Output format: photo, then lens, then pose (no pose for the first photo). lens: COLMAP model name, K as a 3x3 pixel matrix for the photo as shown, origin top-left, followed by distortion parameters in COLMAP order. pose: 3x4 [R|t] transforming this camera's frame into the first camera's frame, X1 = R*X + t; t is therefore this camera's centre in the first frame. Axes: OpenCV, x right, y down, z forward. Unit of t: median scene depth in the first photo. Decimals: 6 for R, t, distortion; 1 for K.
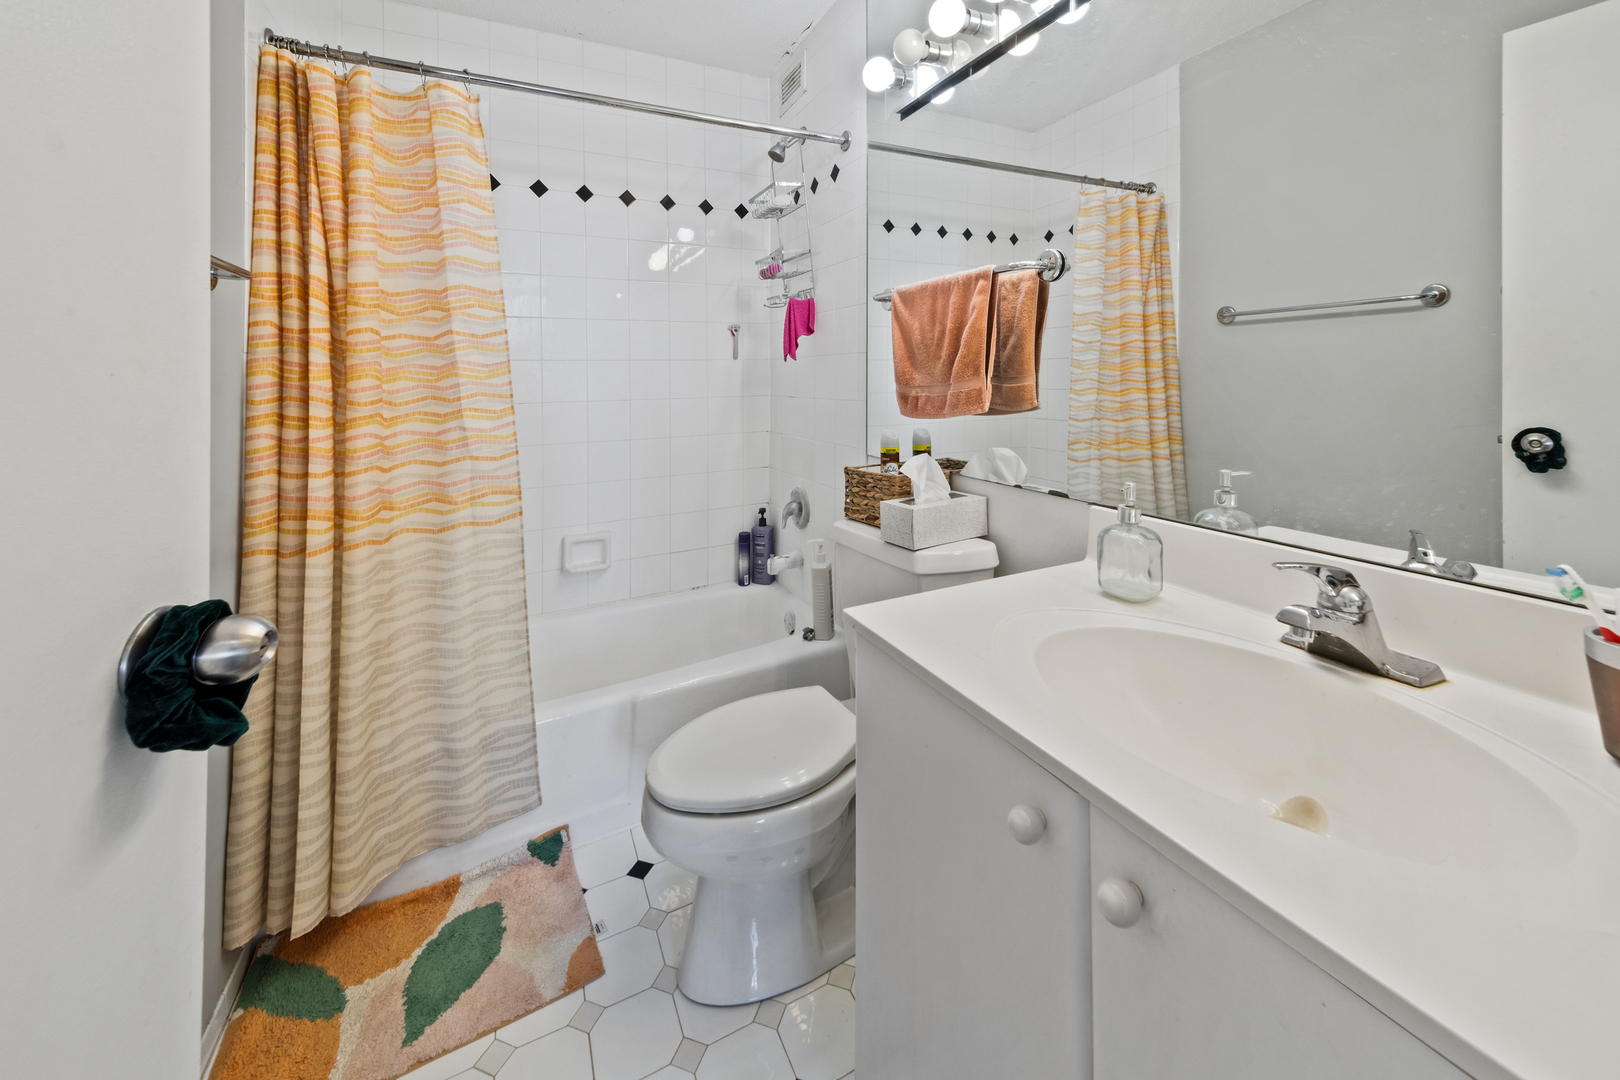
lens RADIAL K [[620.1, 0, 810.6], [0, 620.1, 376.8], [0, 0, 1]] dist [0.032533, 0.000031]
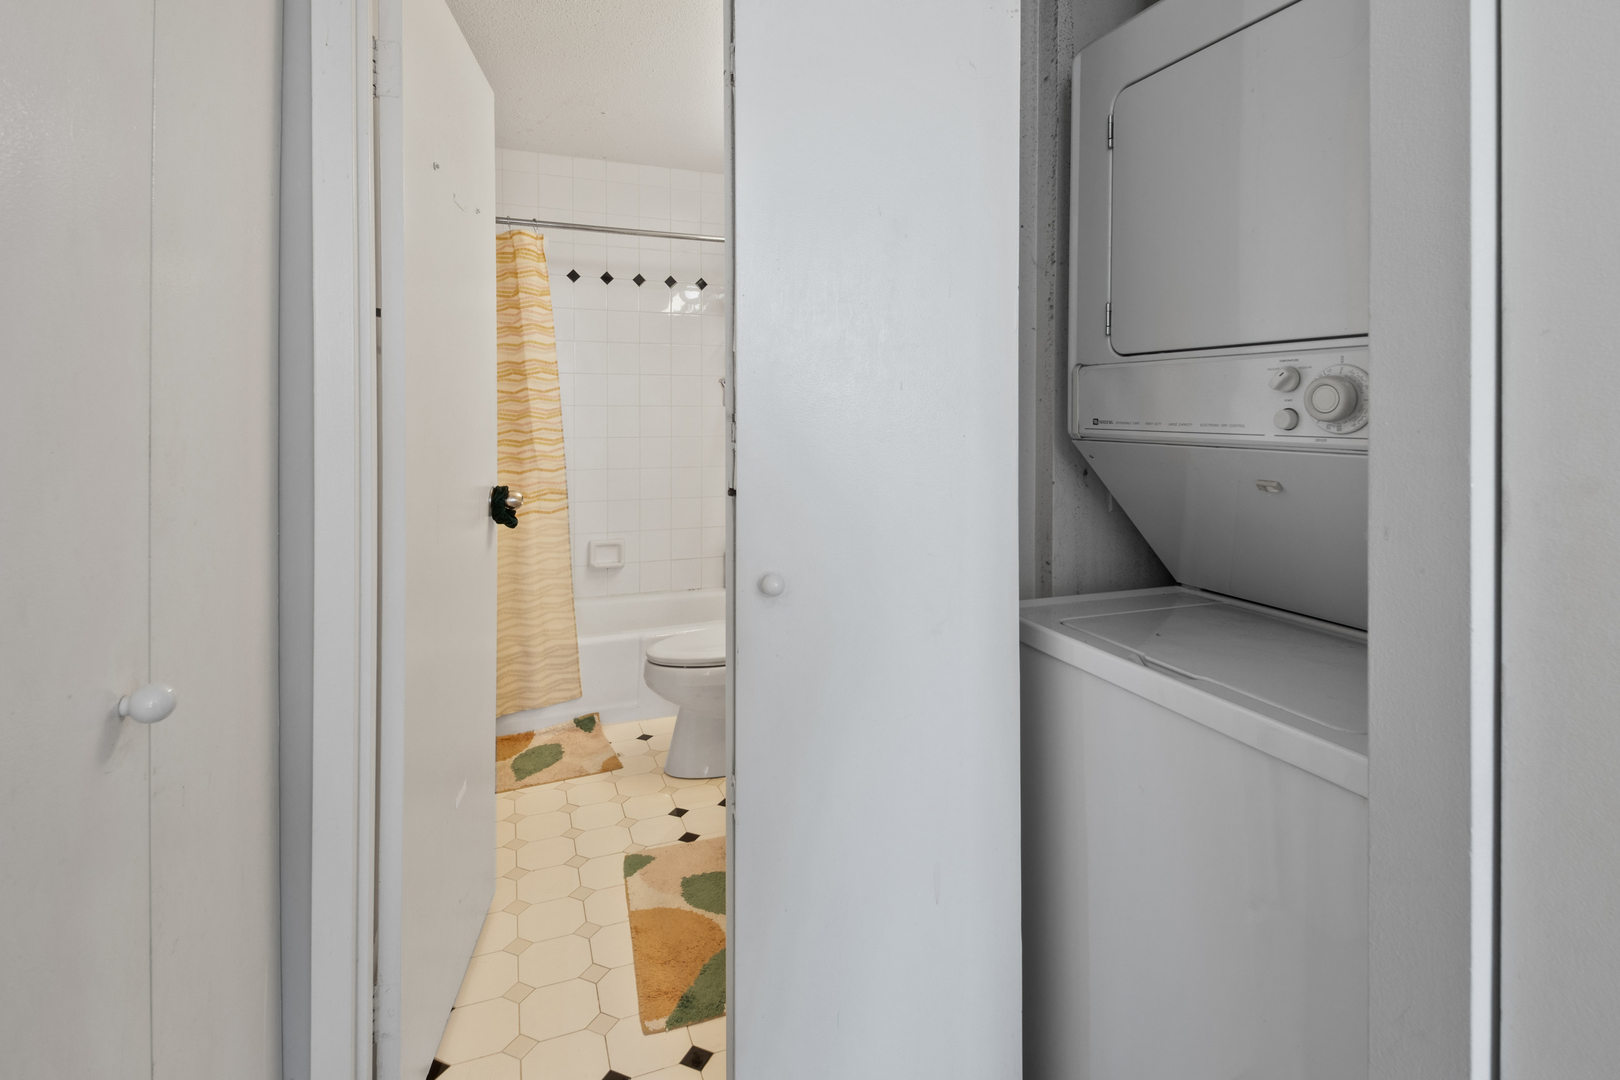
lens RADIAL K [[774.2, 0, 812.2], [0, 774.2, 432.6], [0, 0, 1]] dist [0.048592, -0.025446]
pose [[0.997346, 0.007310, -0.072438, 0.278526], [-0.006314, 0.999882, 0.013969, 0.006459], [0.072532, -0.013475, 0.997275, -0.883599]]
